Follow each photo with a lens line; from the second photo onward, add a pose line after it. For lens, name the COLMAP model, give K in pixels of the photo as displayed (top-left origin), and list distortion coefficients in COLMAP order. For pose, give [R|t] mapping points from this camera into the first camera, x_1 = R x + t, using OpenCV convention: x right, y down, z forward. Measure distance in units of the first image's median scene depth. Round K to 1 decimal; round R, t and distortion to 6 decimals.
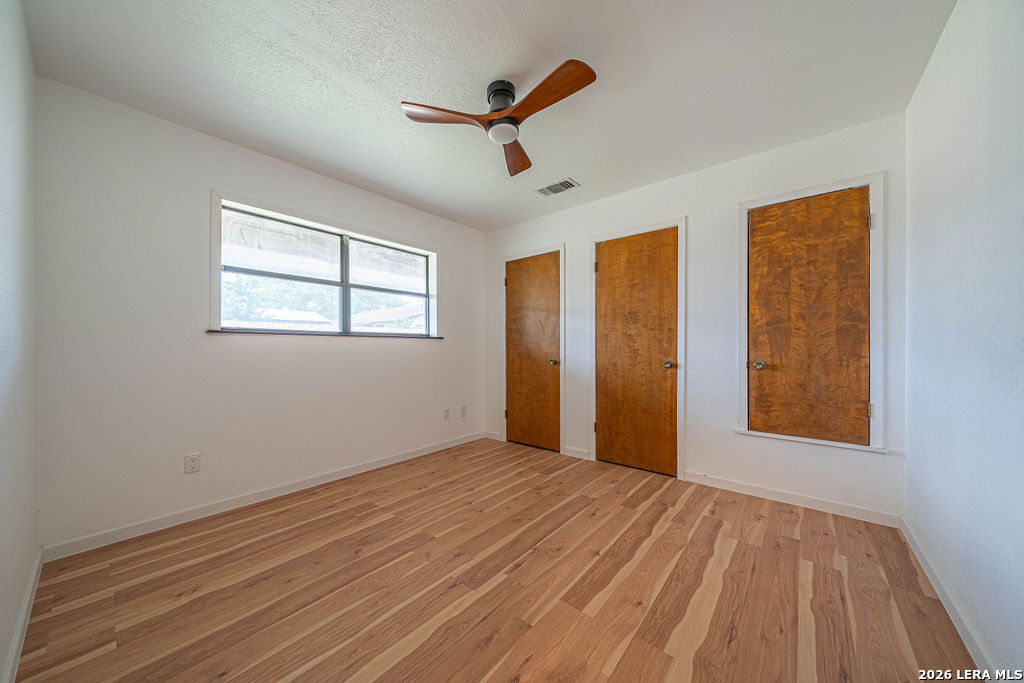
lens RADIAL K [[350.0, 0, 514.5], [0, 350.0, 344.4], [0, 0, 1]] dist [-0.001696, -0.000262]
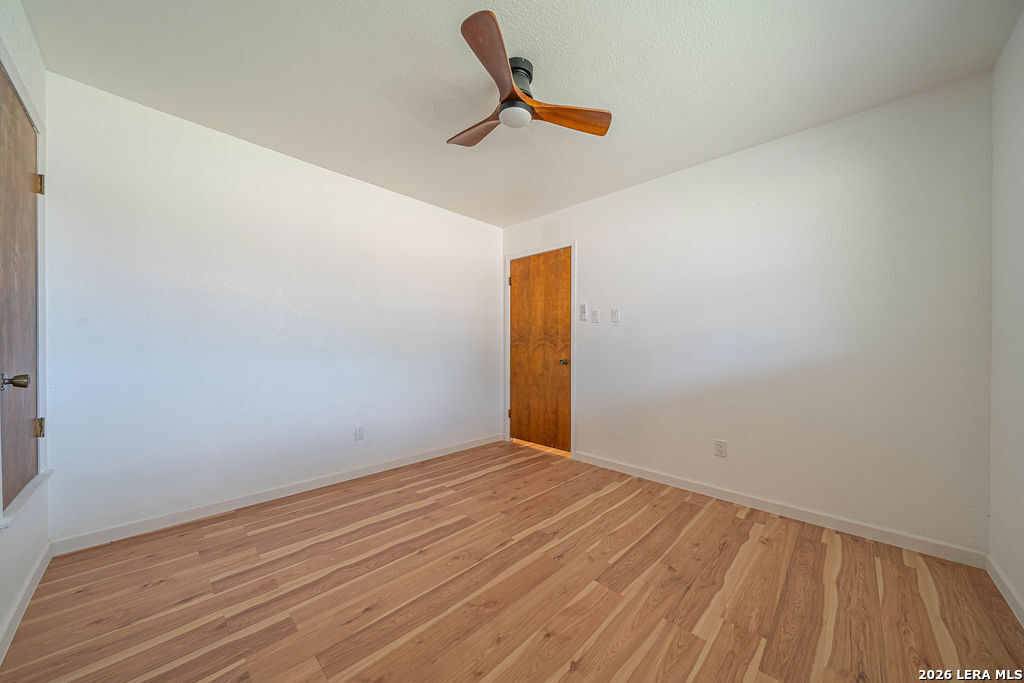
lens RADIAL K [[350.0, 0, 510.9], [0, 350.0, 349.9], [0, 0, 1]] dist [-0.001696, -0.000262]
pose [[-0.996319, -0.003786, 0.085645, -0.106487], [-0.004034, 0.999988, -0.002722, 0.020686], [-0.085634, -0.003058, -0.996322, 2.013303]]
